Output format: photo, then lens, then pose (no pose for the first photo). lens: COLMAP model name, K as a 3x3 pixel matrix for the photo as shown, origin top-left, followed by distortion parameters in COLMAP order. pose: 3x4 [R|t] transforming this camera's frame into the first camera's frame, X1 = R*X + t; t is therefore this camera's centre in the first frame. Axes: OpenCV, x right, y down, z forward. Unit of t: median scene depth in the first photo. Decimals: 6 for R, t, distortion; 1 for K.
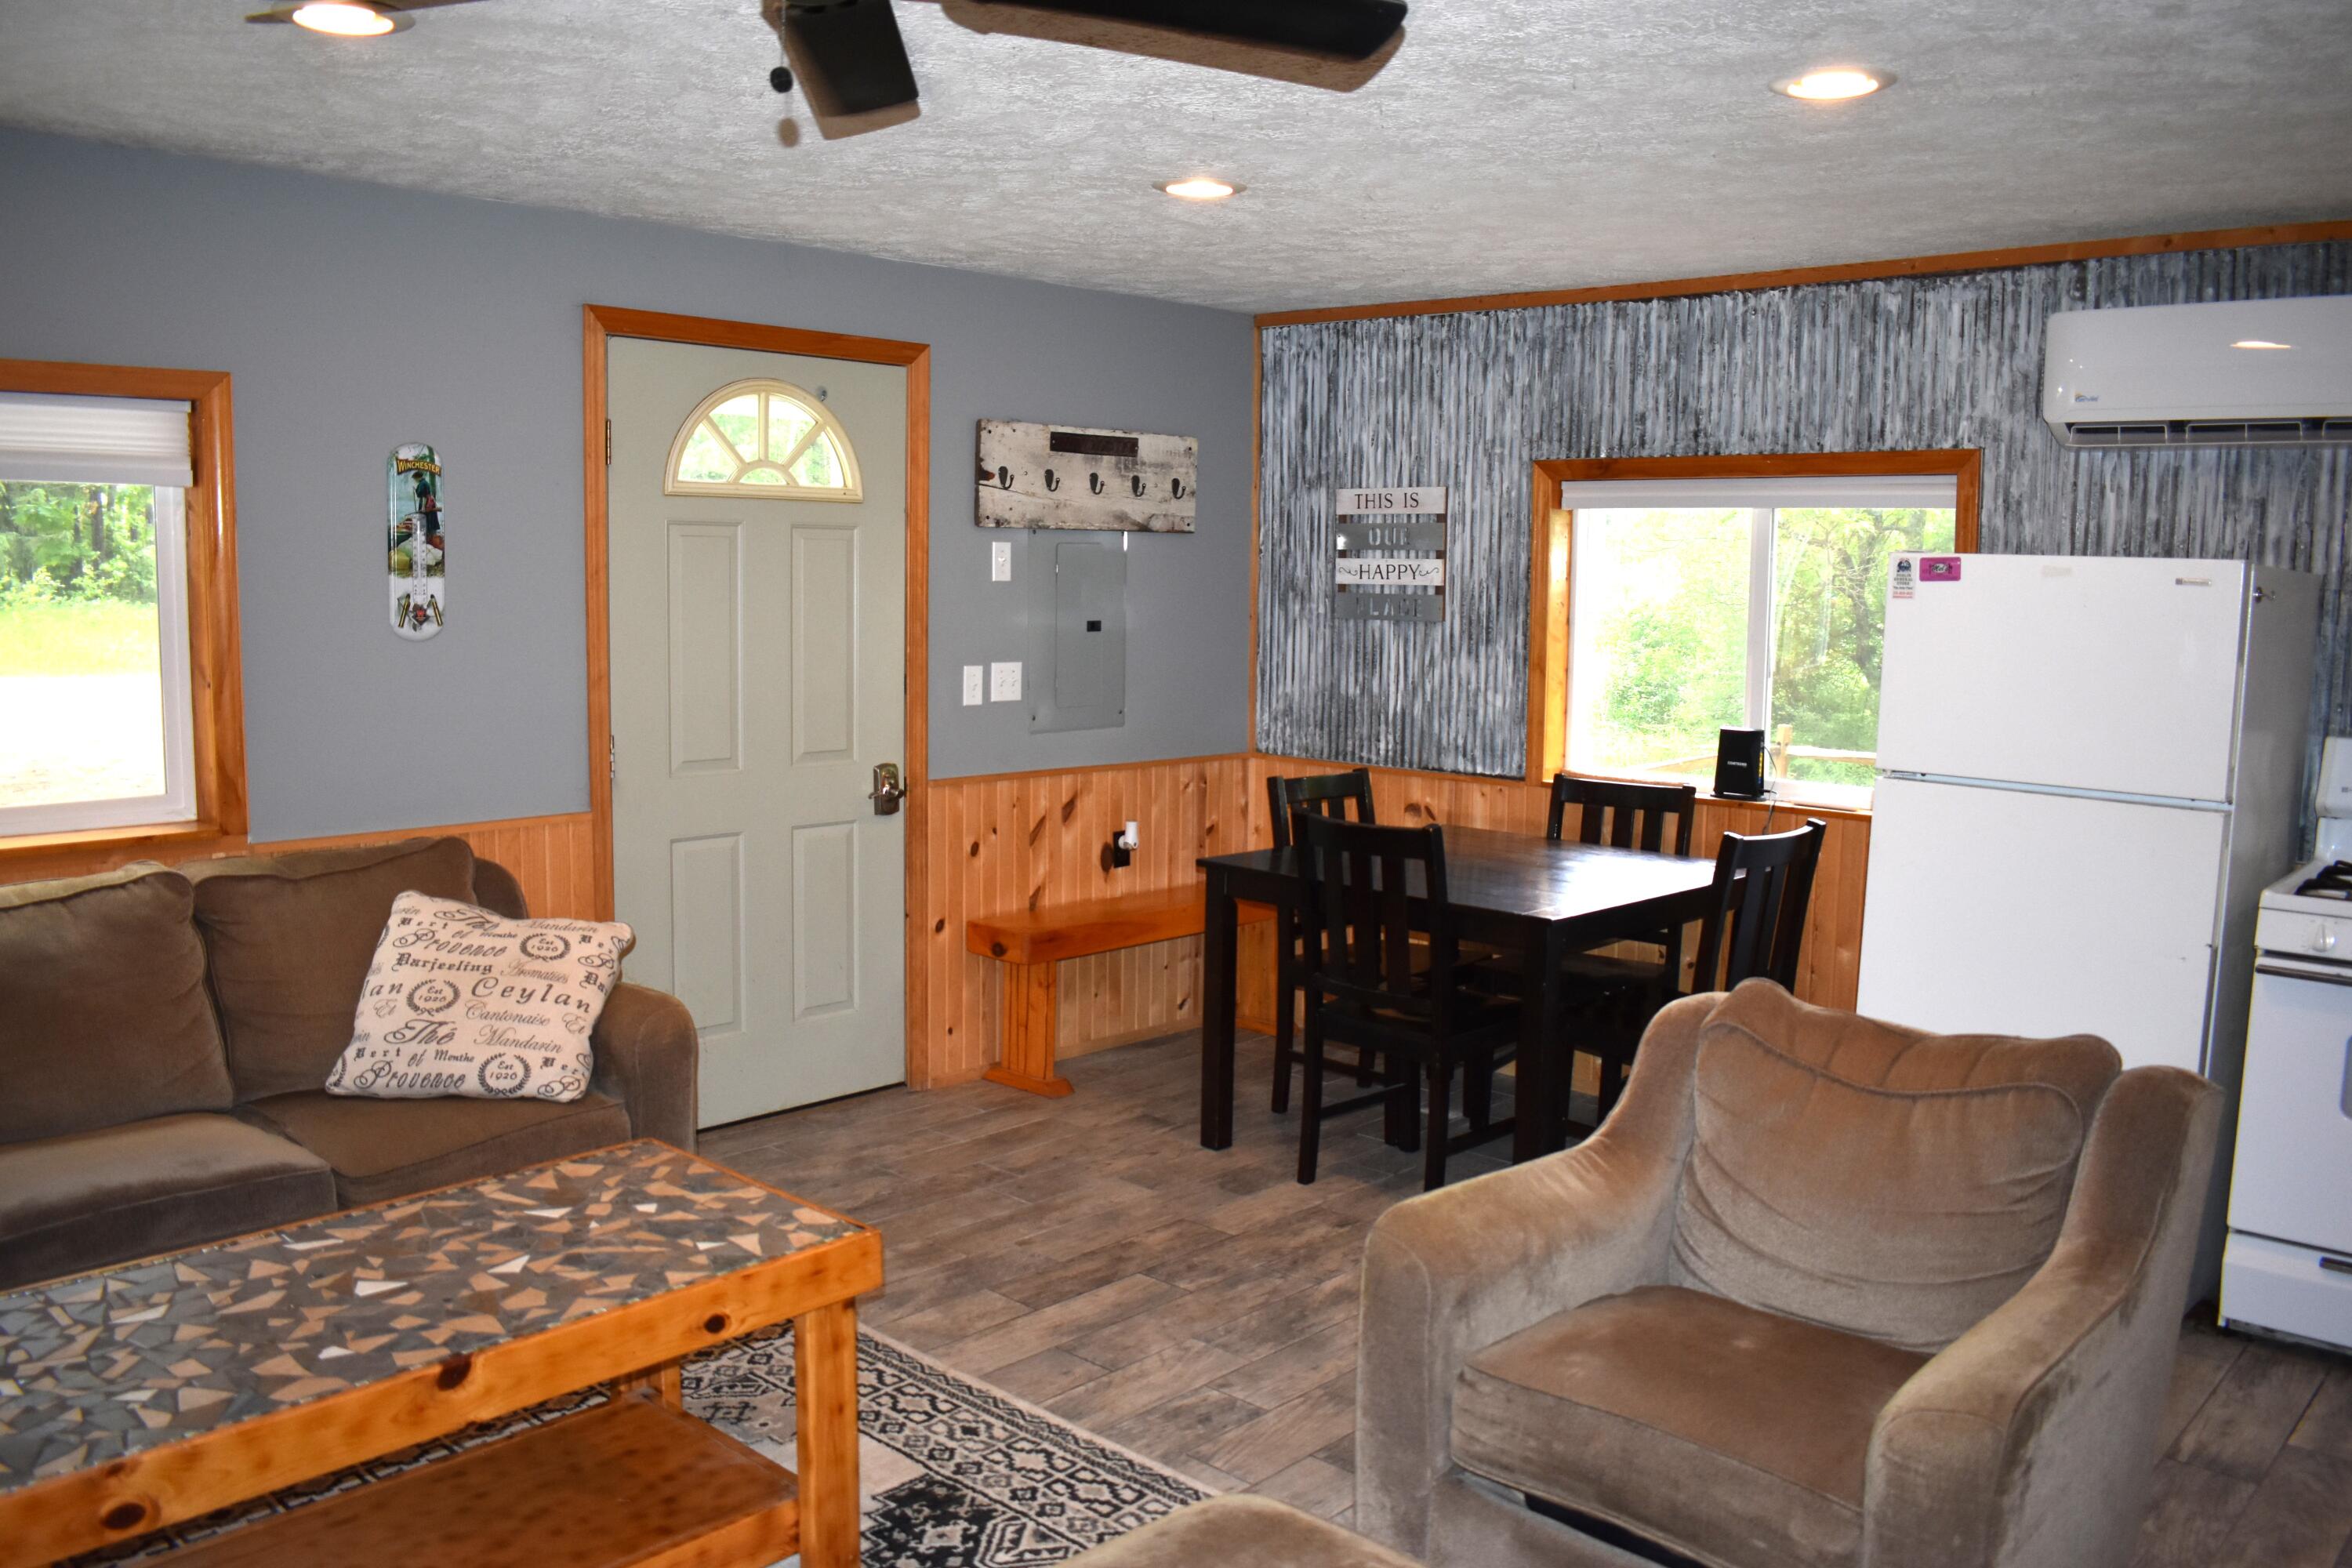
lens RADIAL K [[1834.9, 0, 1176.0], [0, 1834.9, 784.0], [0, 0, 1]] dist [-0.088643, -0.000823]
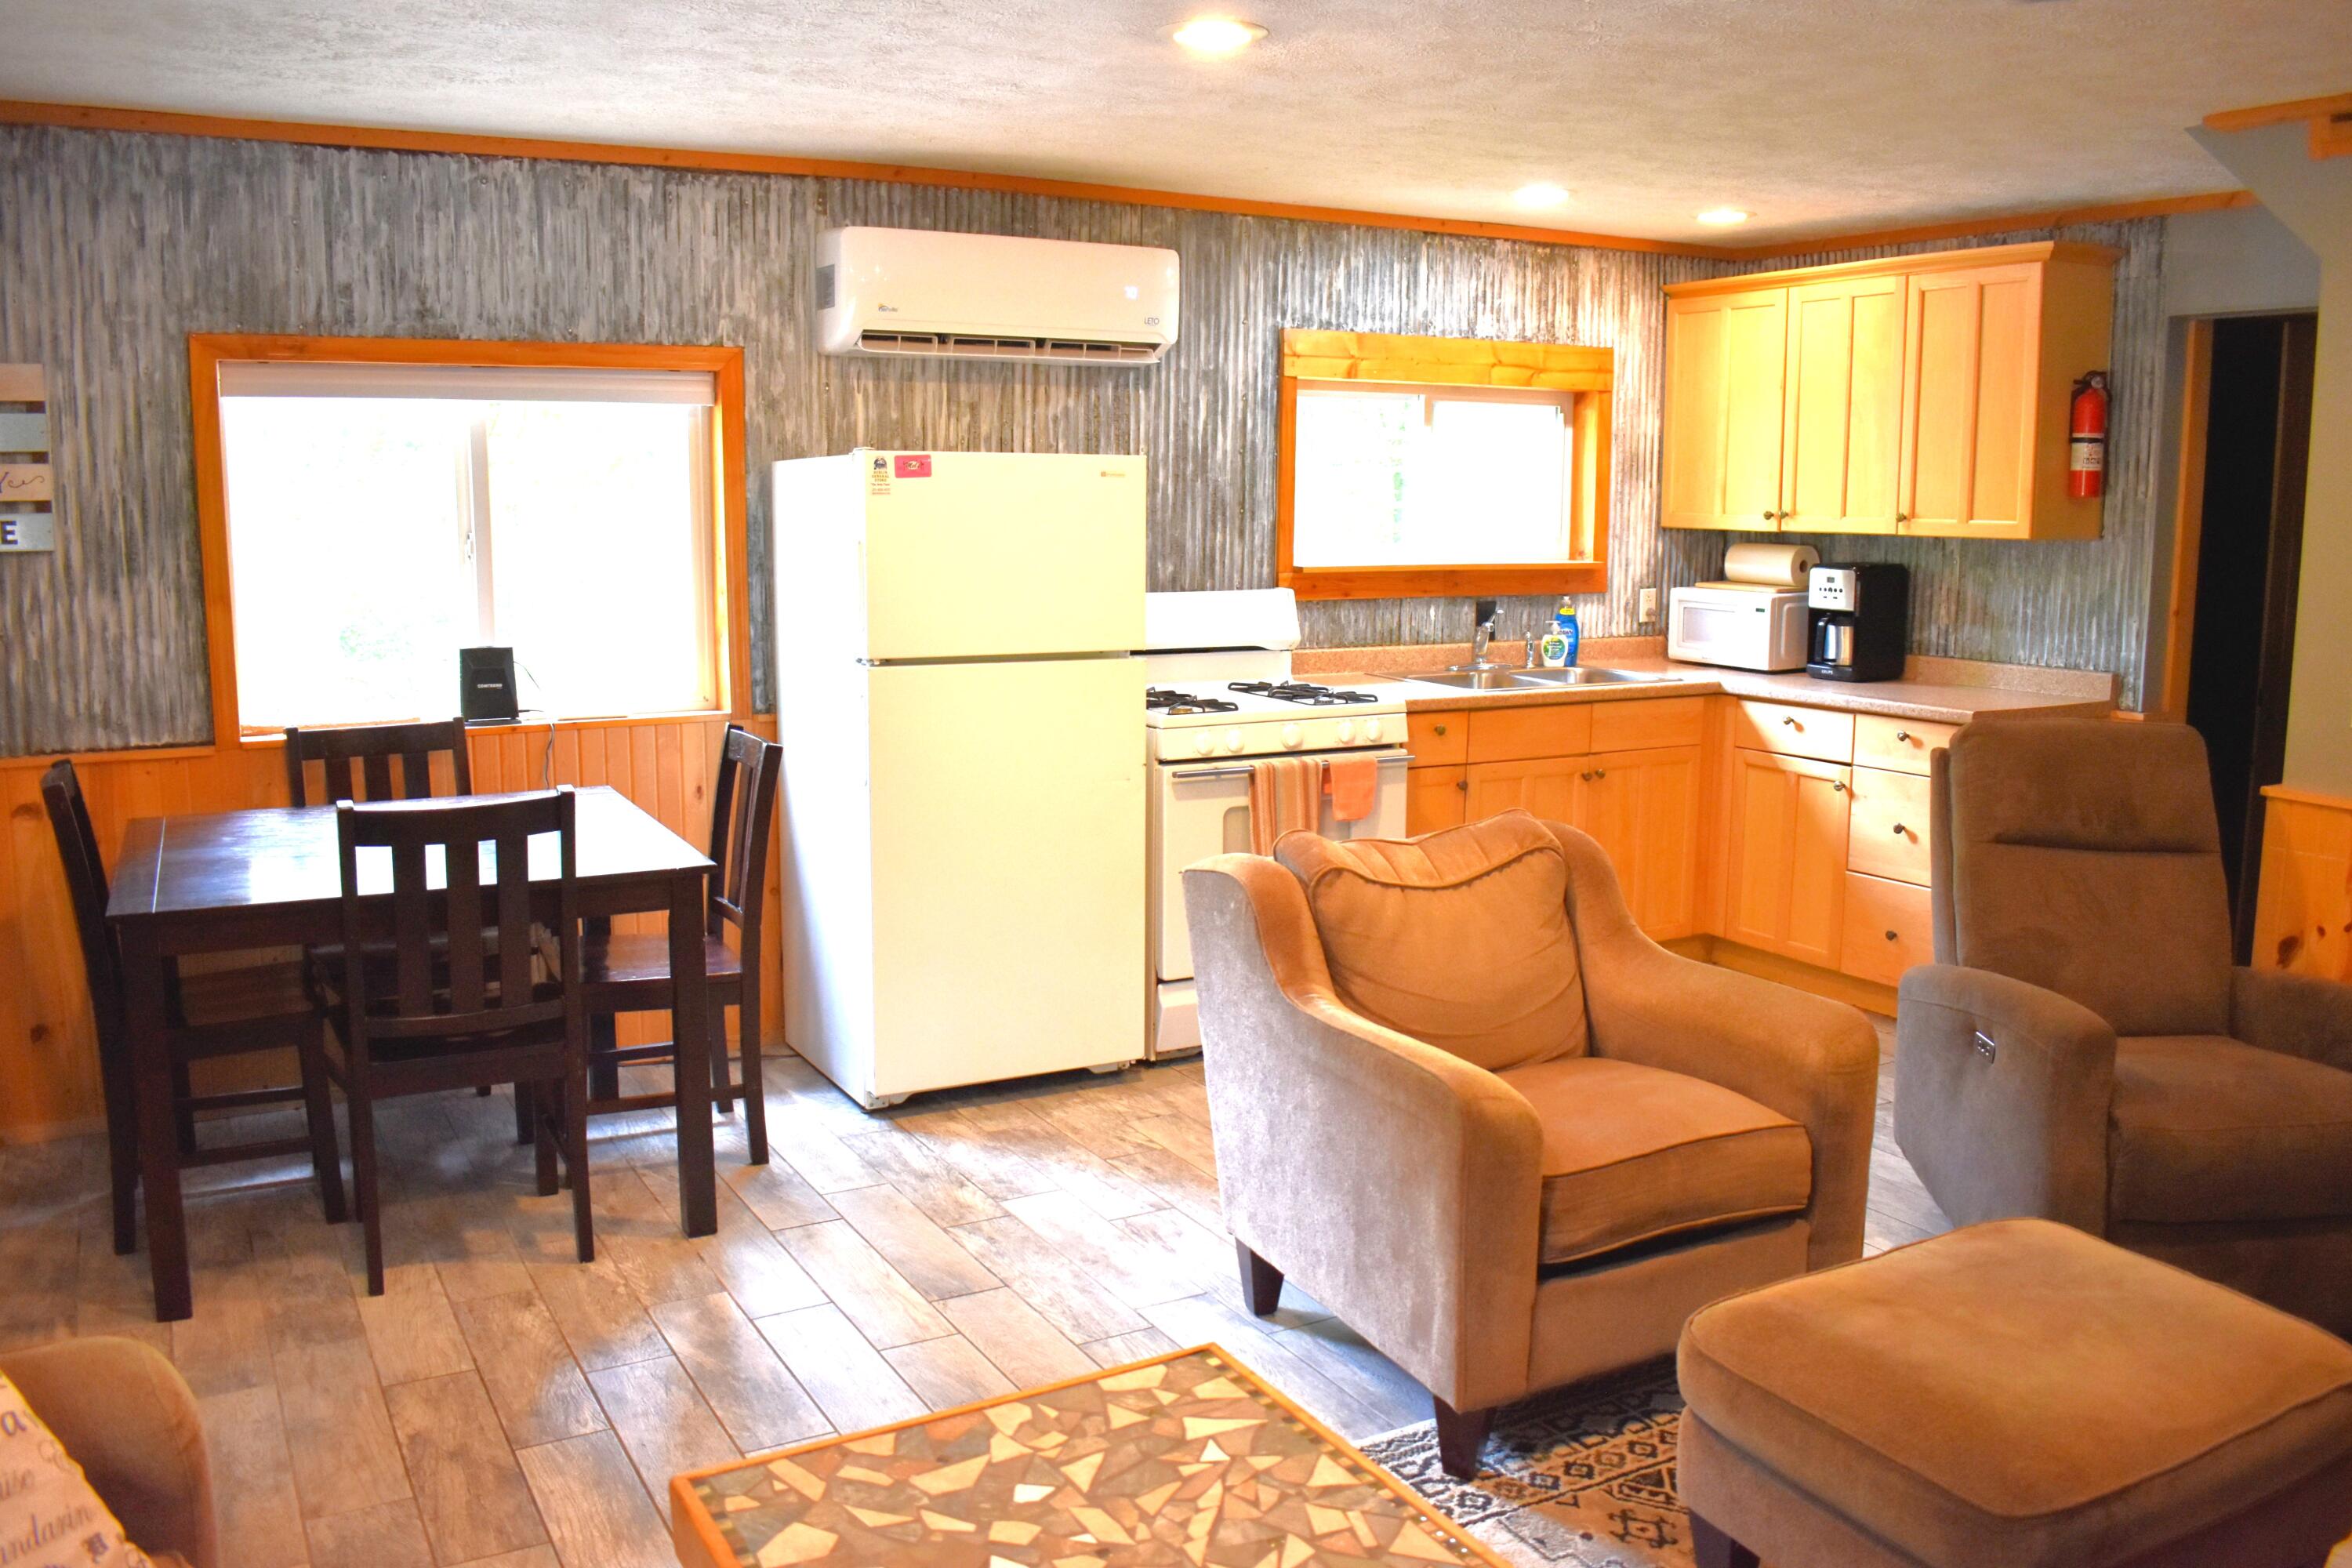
lens RADIAL K [[1871.2, 0, 1176.0], [0, 1871.2, 784.0], [0, 0, 1]] dist [-0.122145, 0.044352]
pose [[0.301848, -0.161627, 0.939555, -0.474248], [0.107170, 0.985030, 0.135019, -0.052233], [-0.947313, 0.059937, 0.314651, 0.413143]]
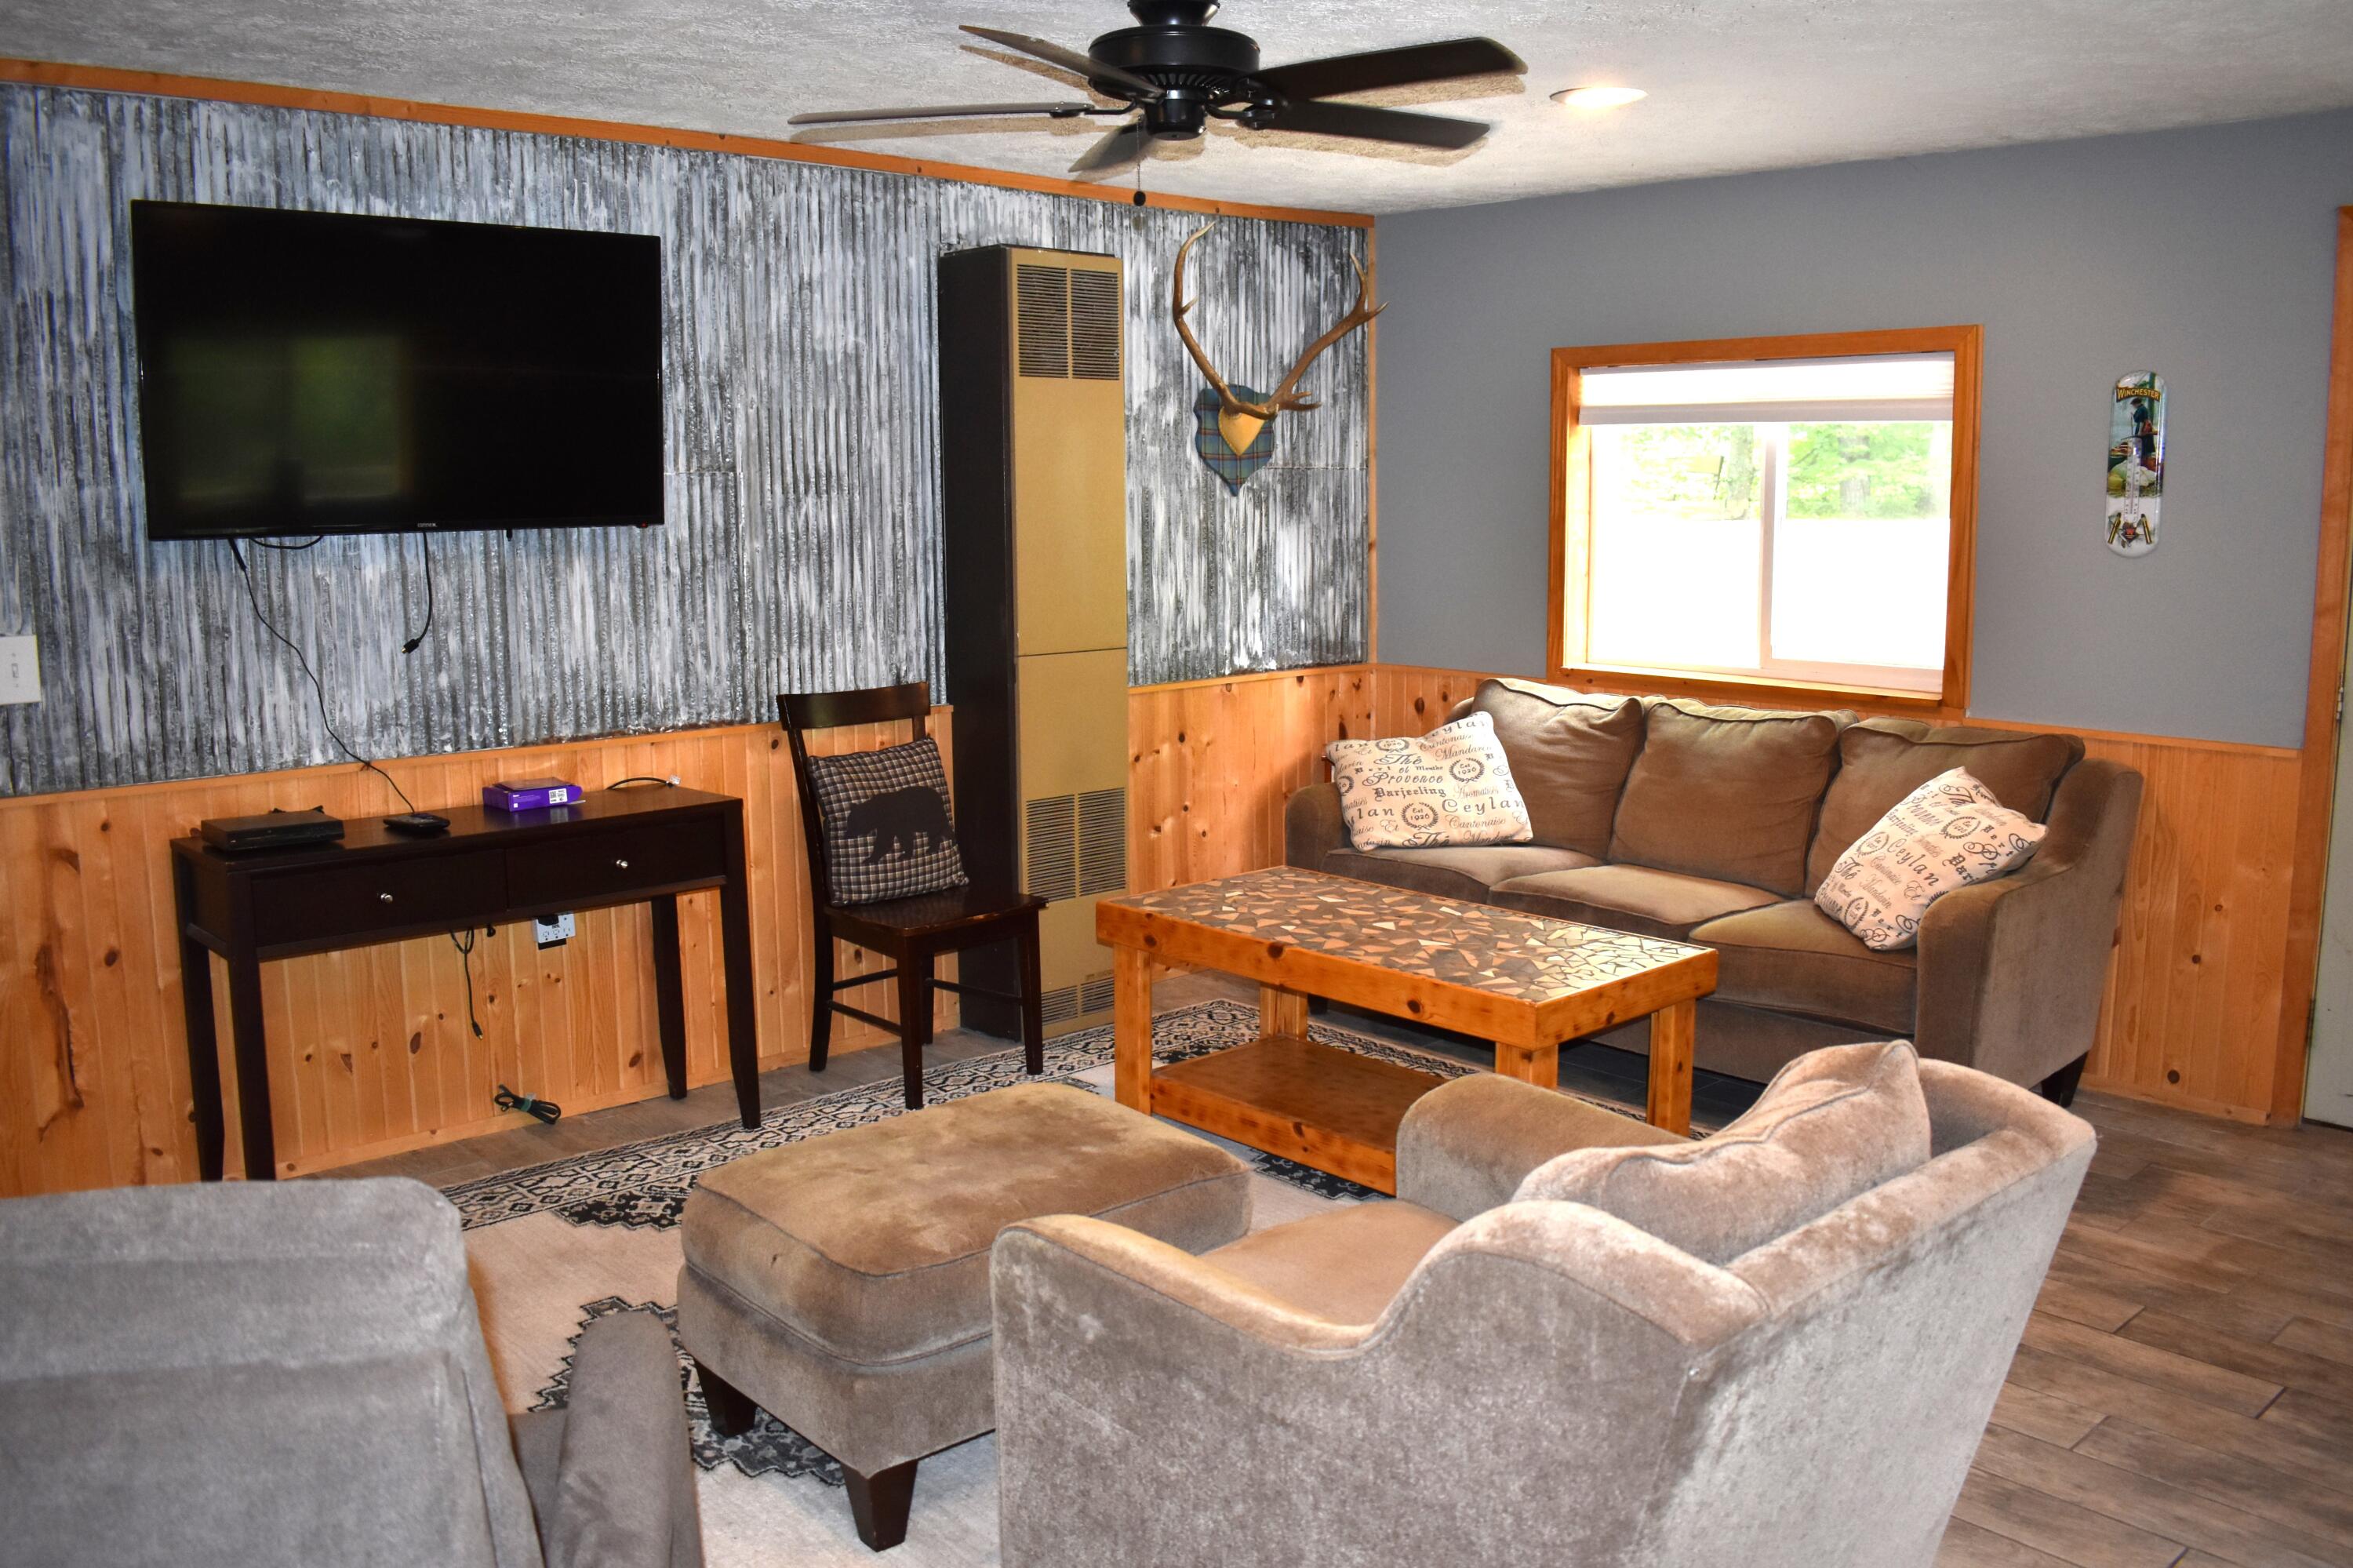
lens RADIAL K [[1872.0, 0, 1176.5], [0, 1872.0, 784.0], [0, 0, 1]] dist [-0.122145, 0.044352]
pose [[-0.073177, 0.135532, -0.988067, 0.593998], [-0.117323, 0.982674, 0.143482, -0.030175], [0.990394, 0.126423, -0.056008, 0.443282]]
